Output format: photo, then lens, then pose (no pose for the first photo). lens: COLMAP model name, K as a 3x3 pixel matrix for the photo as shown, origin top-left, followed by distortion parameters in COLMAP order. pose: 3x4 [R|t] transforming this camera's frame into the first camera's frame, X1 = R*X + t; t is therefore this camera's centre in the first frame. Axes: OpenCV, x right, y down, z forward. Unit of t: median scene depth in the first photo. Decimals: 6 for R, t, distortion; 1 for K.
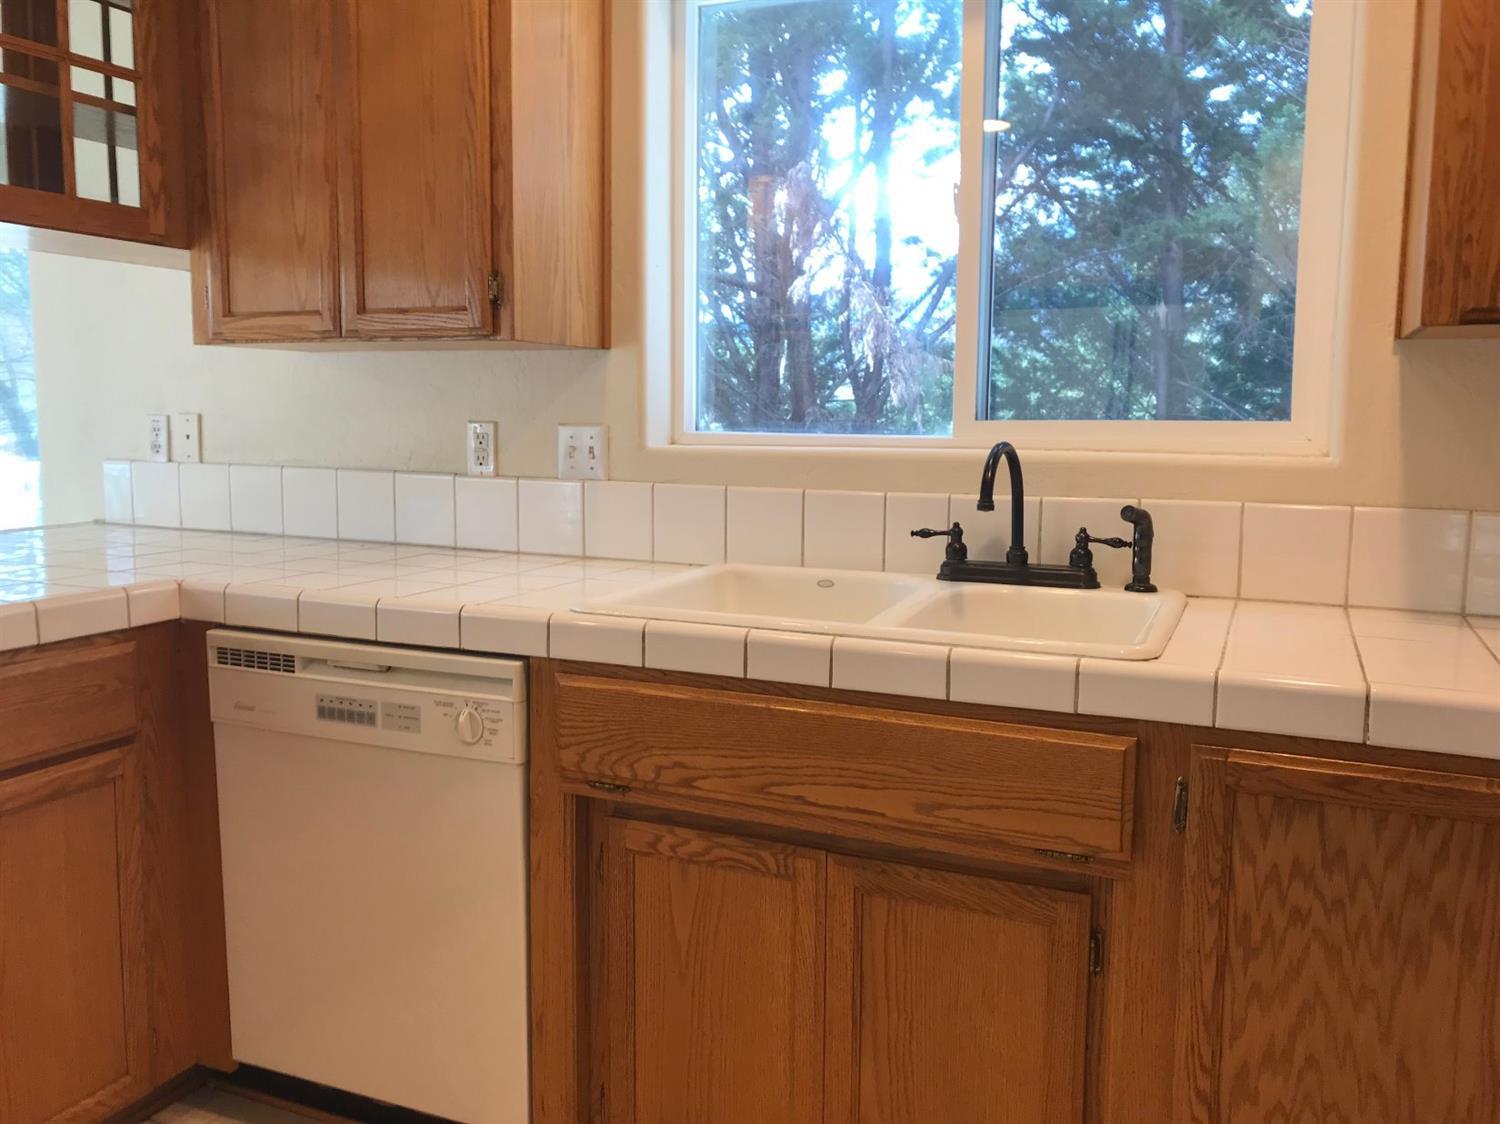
lens RADIAL K [[1226.5, 0, 750.0], [0, 1226.5, 562.0], [0, 0, 1]] dist [0.109859, 0.000443]
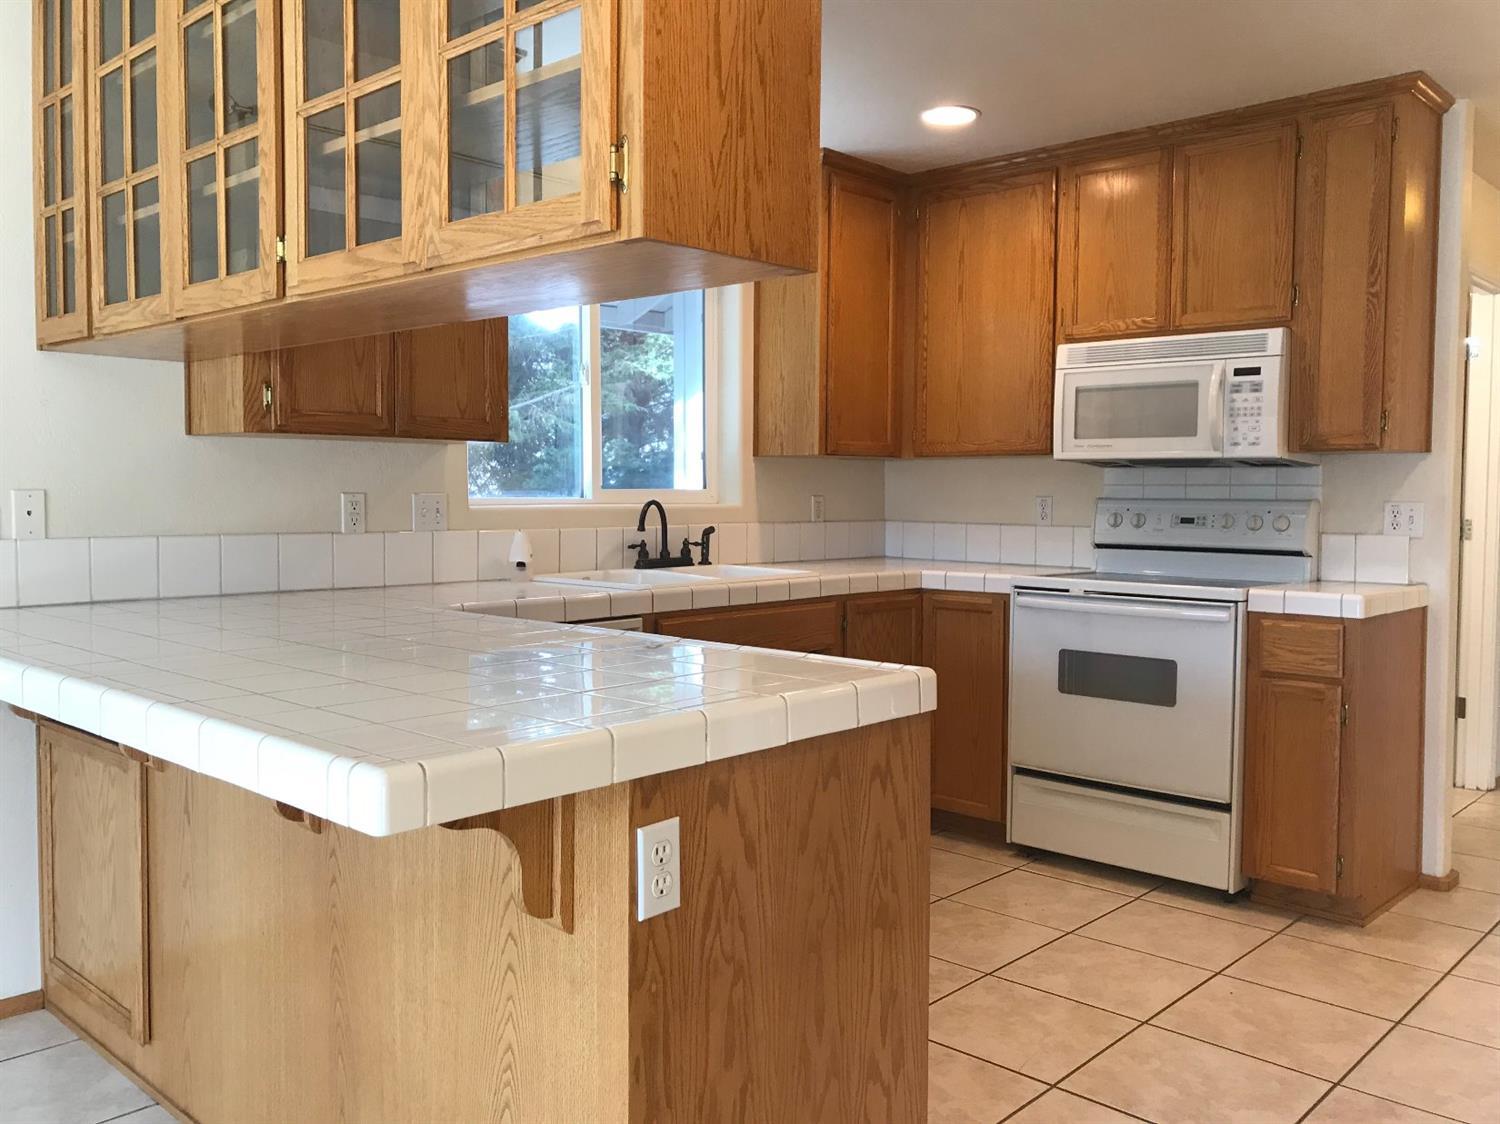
lens RADIAL K [[1226.5, 0, 750.0], [0, 1226.5, 562.0], [0, 0, 1]] dist [0.109859, 0.000443]
pose [[0.327283, -0.065073, 0.942683, -1.637859], [0.113419, 0.993119, 0.029177, -0.034770], [-0.938095, 0.097369, 0.332412, 0.179846]]
